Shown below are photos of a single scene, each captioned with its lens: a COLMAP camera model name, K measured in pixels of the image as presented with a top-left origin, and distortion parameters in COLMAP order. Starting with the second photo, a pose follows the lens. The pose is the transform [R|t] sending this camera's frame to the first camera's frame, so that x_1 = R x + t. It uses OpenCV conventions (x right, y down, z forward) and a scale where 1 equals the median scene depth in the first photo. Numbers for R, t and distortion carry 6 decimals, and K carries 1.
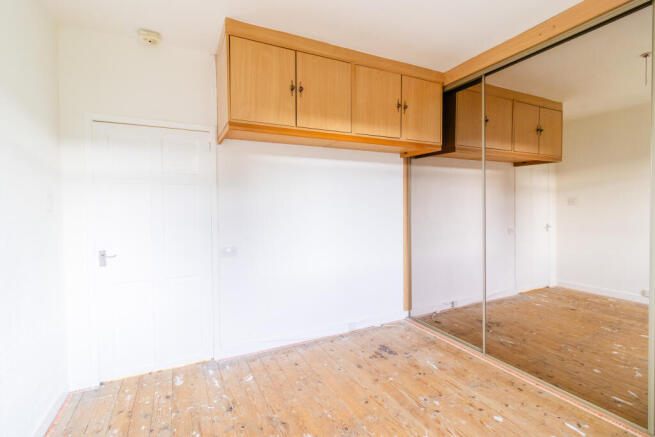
lens RADIAL K [[307.3, 0, 327.1], [0, 307.3, 215.5], [0, 0, 1]] dist [0.000080, -0.000202]
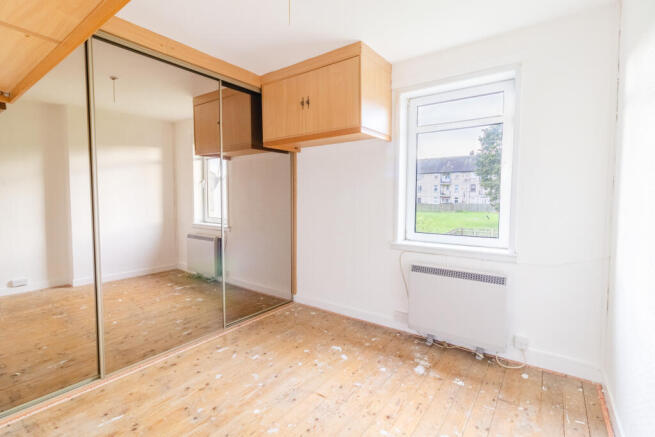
lens RADIAL K [[322.4, 0, 327.5], [0, 322.4, 218.5], [0, 0, 1]] dist [0.044875, -0.000037]
pose [[-0.477453, -0.072589, 0.875654, -0.590132], [-0.005388, 0.996805, 0.079695, -0.063132], [-0.878641, 0.033333, -0.476318, 0.948209]]
